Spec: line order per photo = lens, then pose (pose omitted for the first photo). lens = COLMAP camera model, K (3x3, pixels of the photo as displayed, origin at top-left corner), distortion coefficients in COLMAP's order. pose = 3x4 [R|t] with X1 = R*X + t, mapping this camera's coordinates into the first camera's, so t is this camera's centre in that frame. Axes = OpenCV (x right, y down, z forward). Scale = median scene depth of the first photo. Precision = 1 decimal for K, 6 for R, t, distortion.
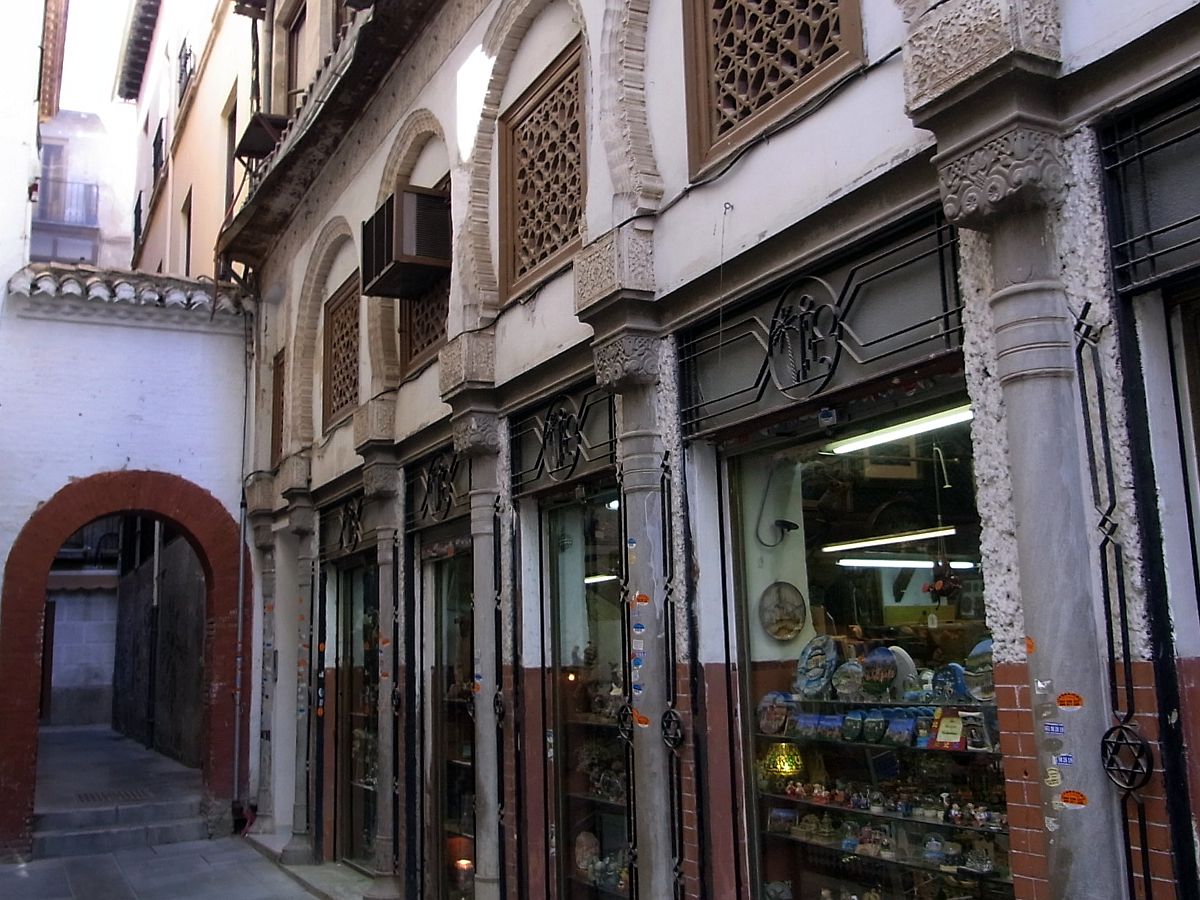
lens RADIAL K [[1154.3, 0, 600.0], [0, 1154.3, 450.0], [0, 0, 1]] dist [-0.064628, -0.000220]
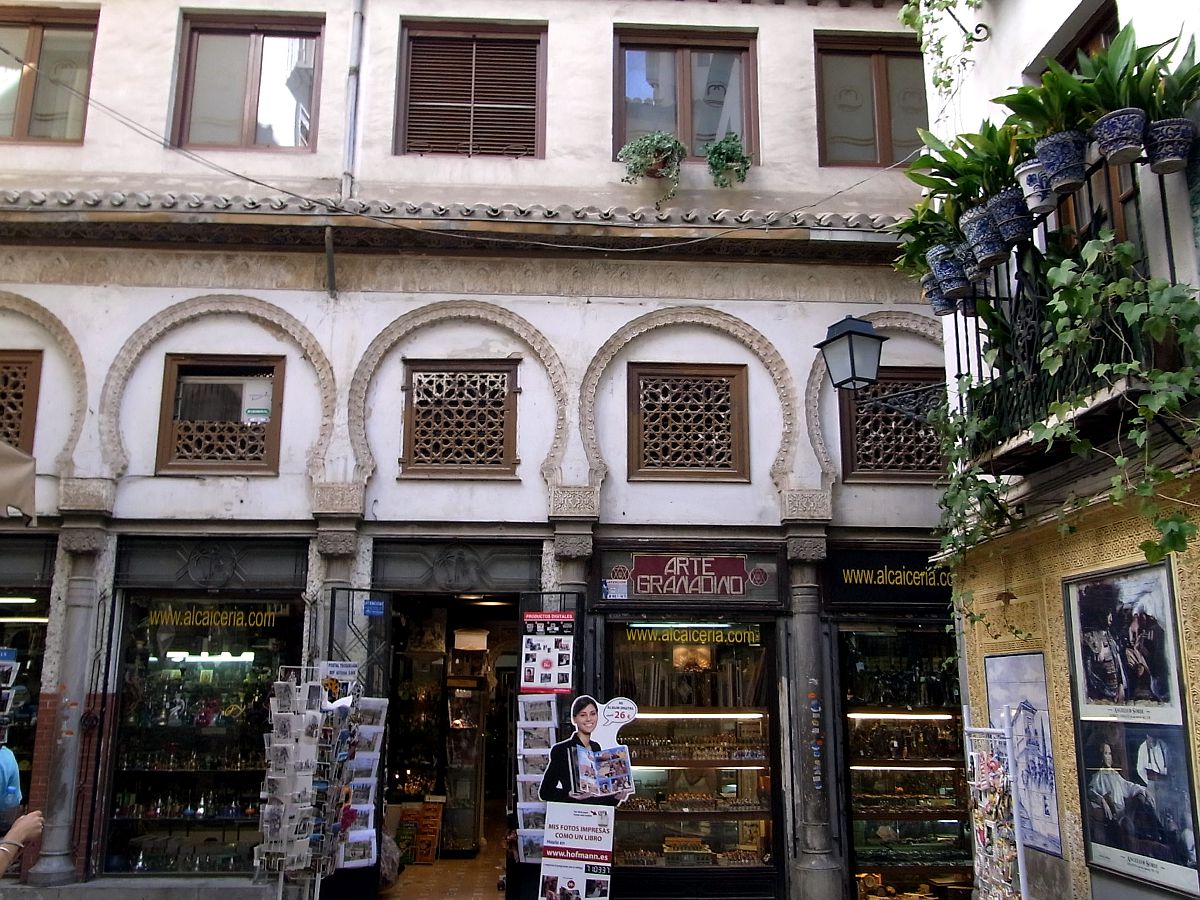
lens RADIAL K [[1102.7, 0, 600.0], [0, 1102.7, 450.0], [0, 0, 1]] dist [-0.153743, 0.293409]
pose [[0.398079, 0.235029, 0.886732, -1.925396], [-0.174661, 0.968359, -0.178254, -0.208018], [-0.900570, -0.083919, 0.426534, -1.666157]]
